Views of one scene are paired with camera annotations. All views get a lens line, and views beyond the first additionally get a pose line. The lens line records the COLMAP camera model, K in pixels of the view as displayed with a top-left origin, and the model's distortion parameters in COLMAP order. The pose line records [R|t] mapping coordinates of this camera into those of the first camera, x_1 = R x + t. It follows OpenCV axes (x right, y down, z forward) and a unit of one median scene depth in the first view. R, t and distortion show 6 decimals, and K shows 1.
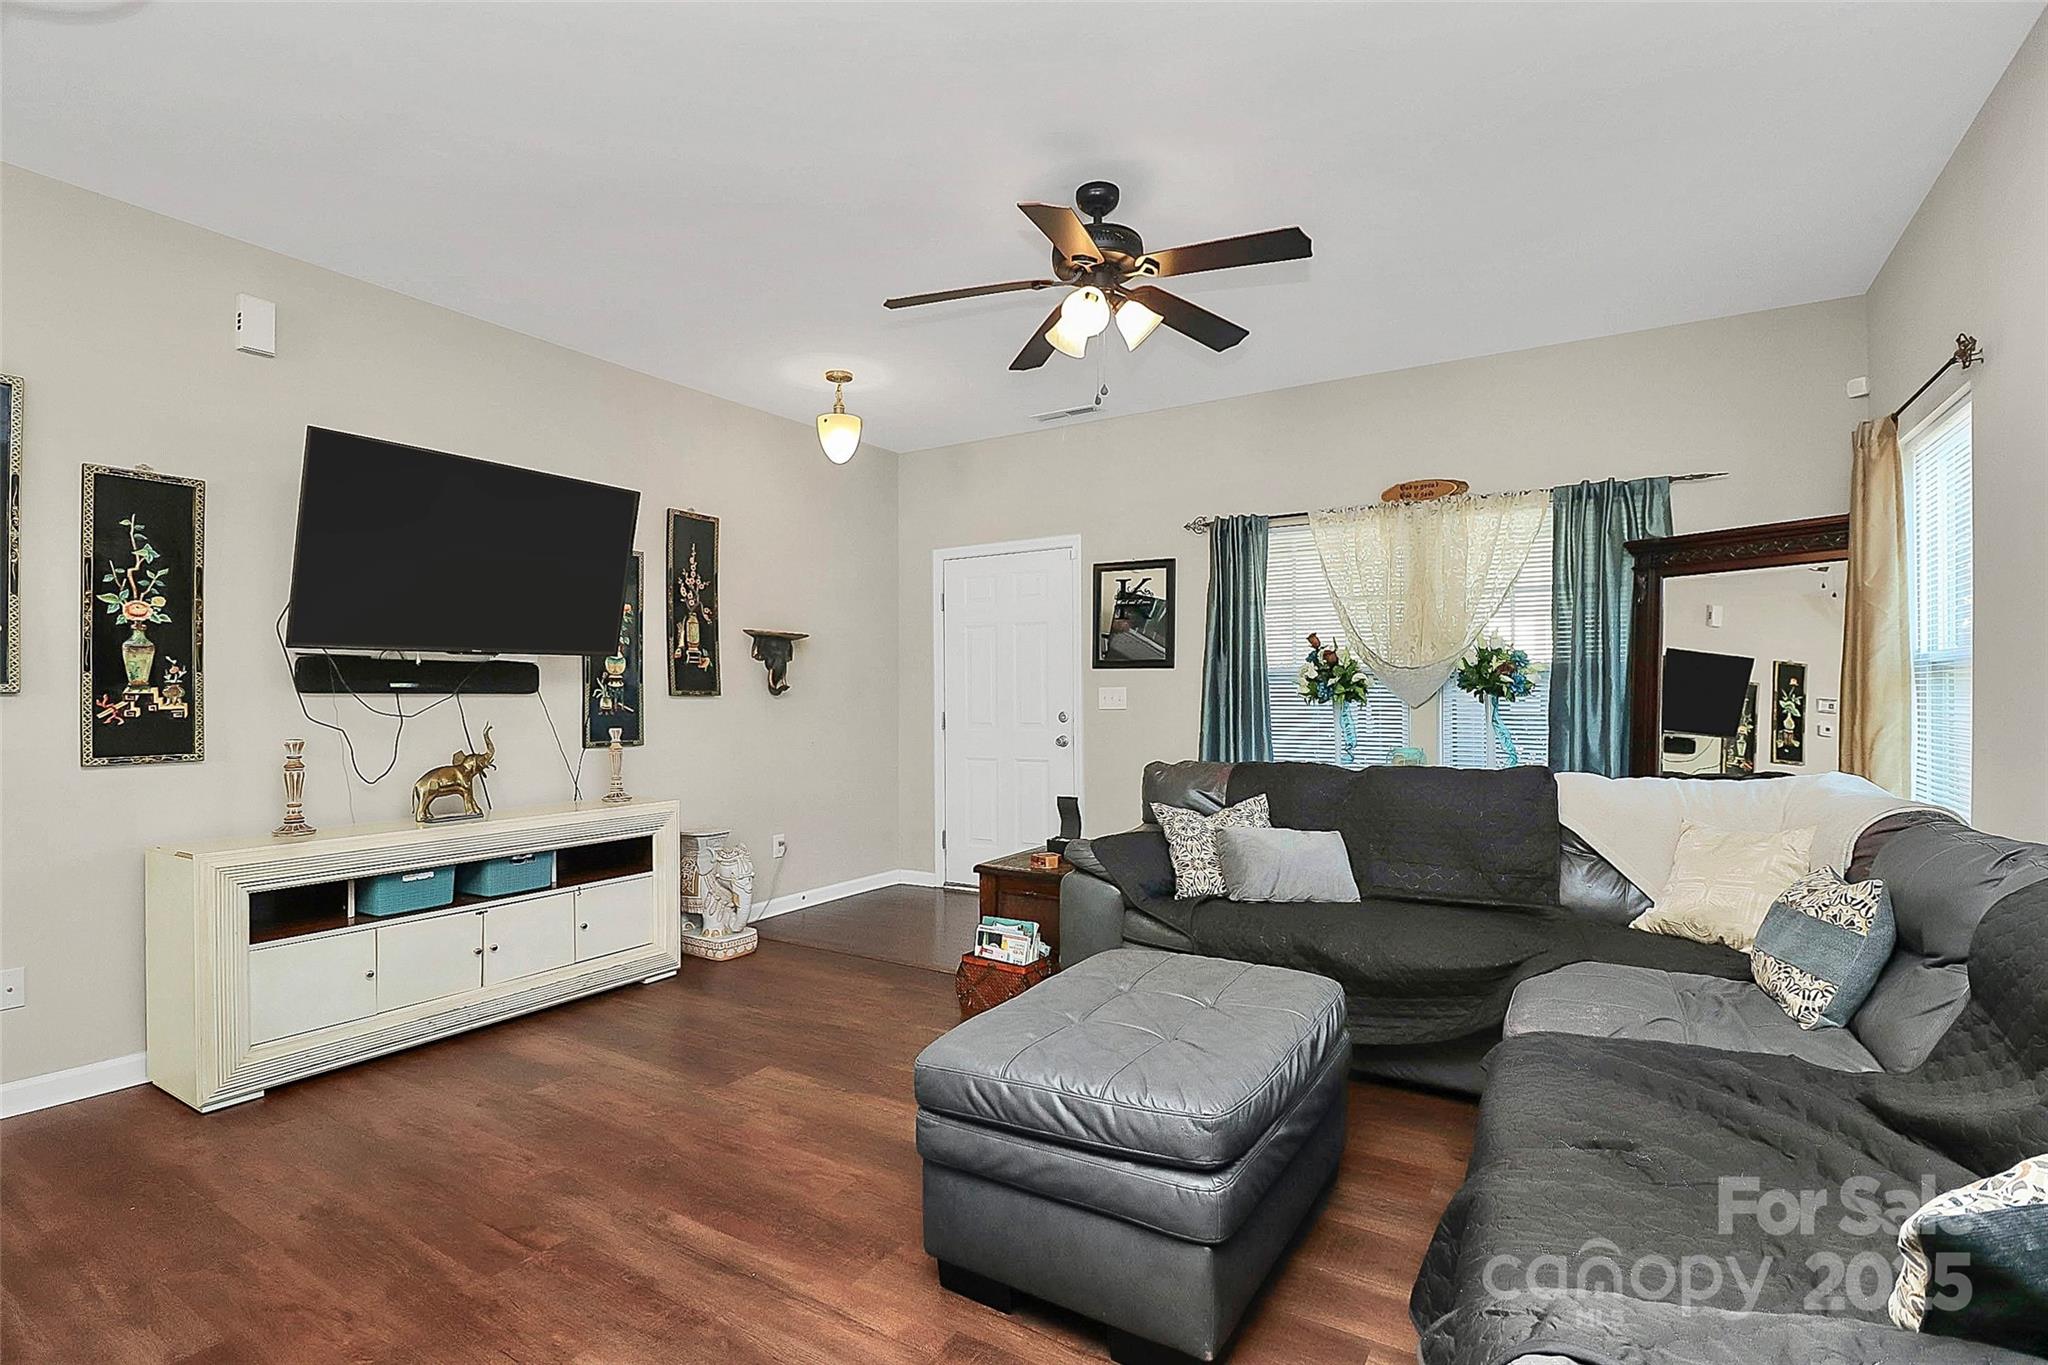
lens RADIAL K [[995.8, 0, 1022.9], [0, 995.8, 686.6], [0, 0, 1]] dist [-0.006626, 0.001768]
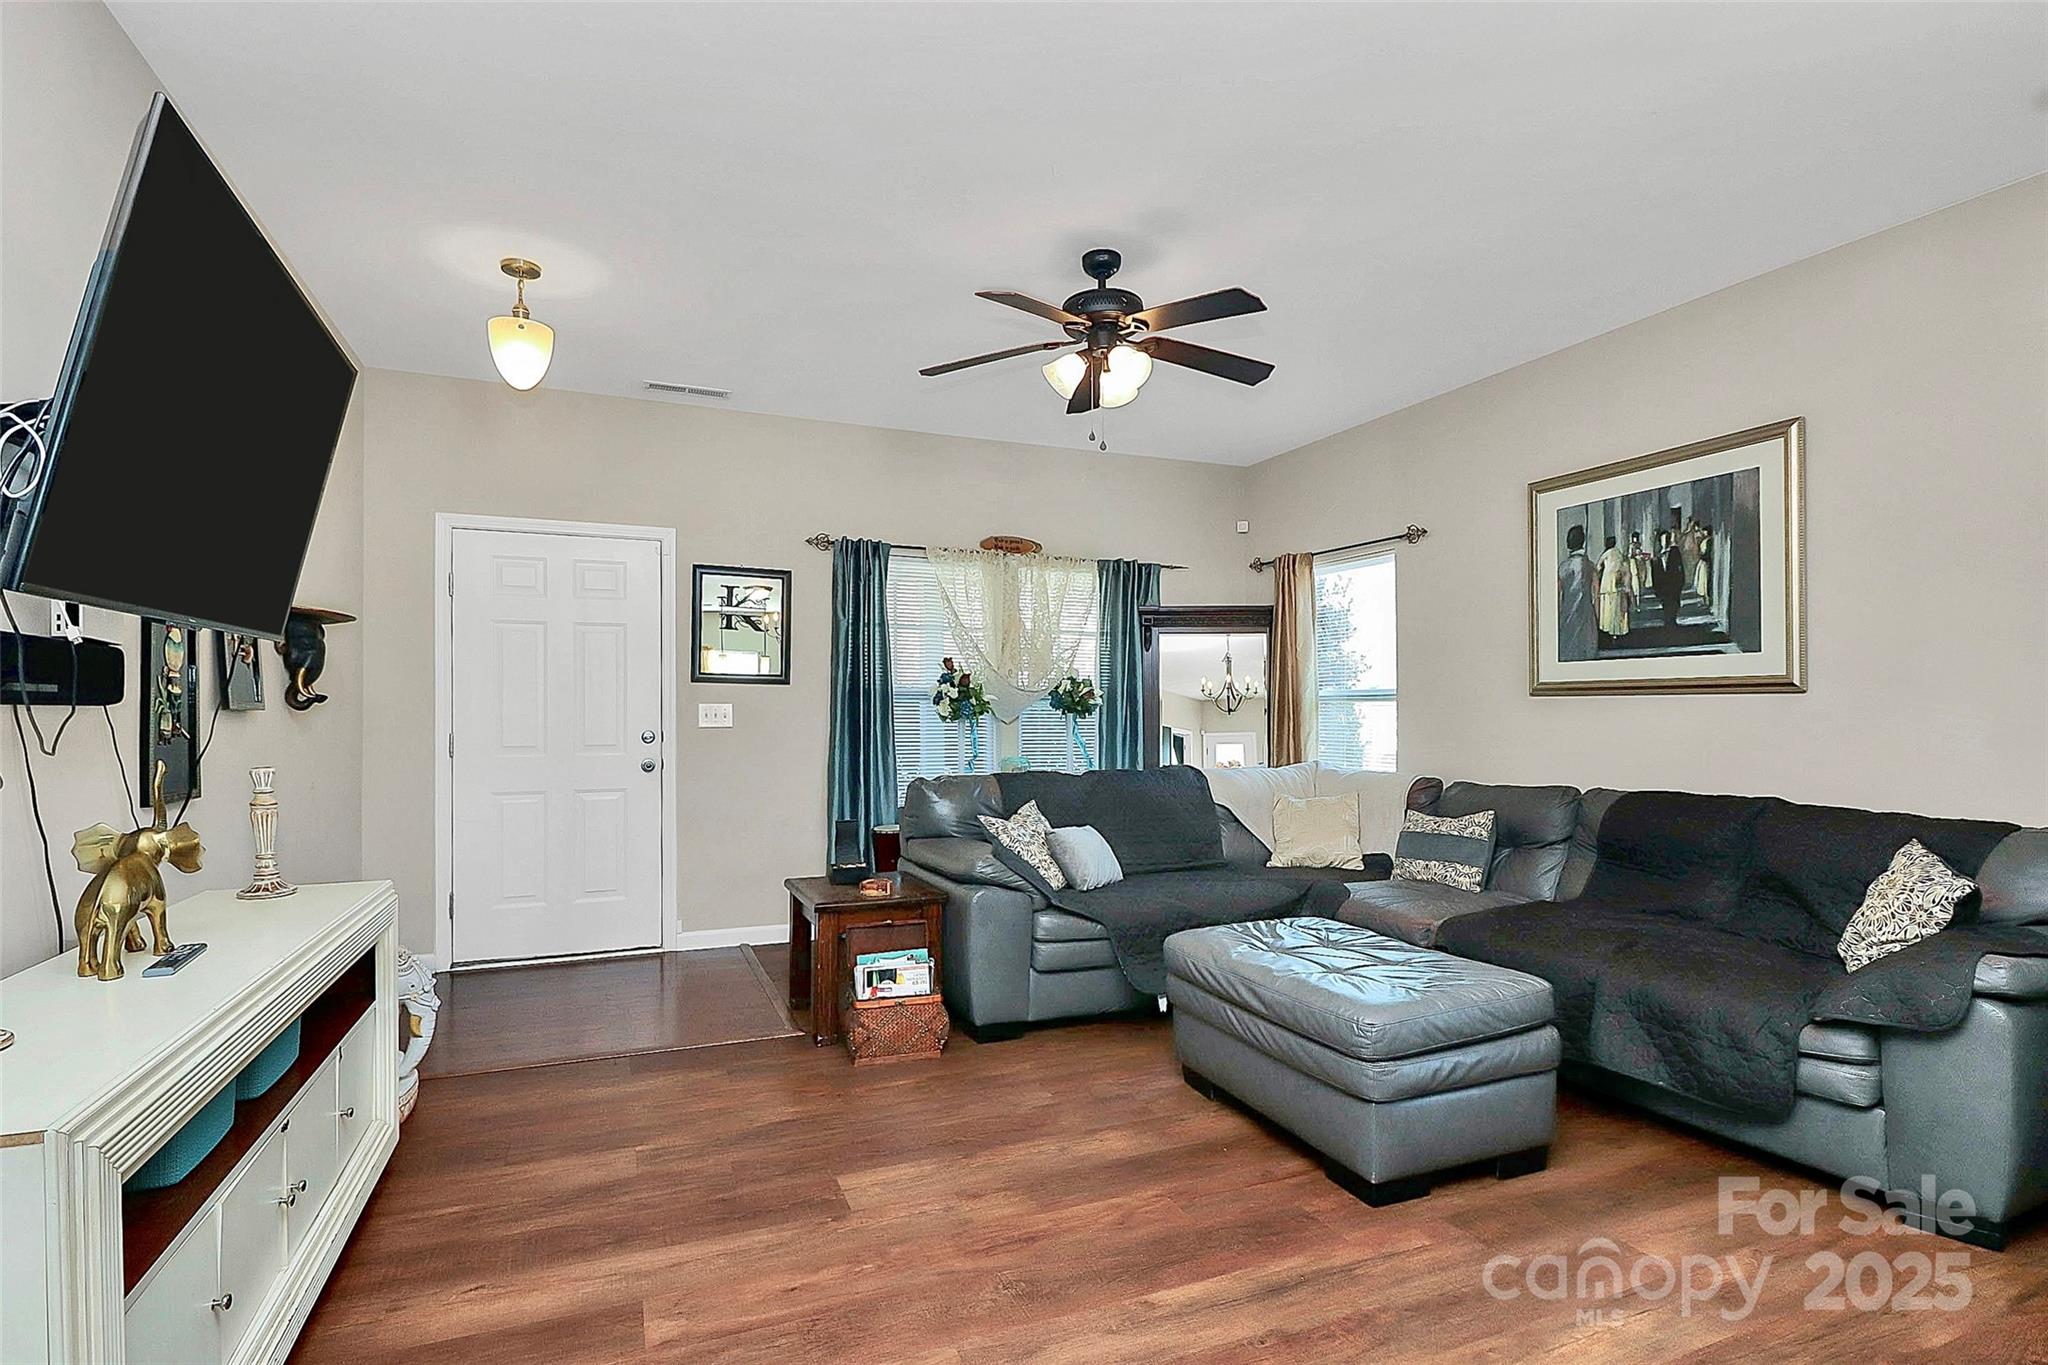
lens RADIAL K [[995.8, 0, 1029.4], [0, 995.8, 701.7], [0, 0, 1]] dist [-0.006626, 0.001768]
pose [[0.561414, 0.013296, 0.827428, -0.590198], [-0.012363, 0.999894, -0.007679, 0.003166], [-0.827443, -0.005919, 0.561519, 0.302354]]
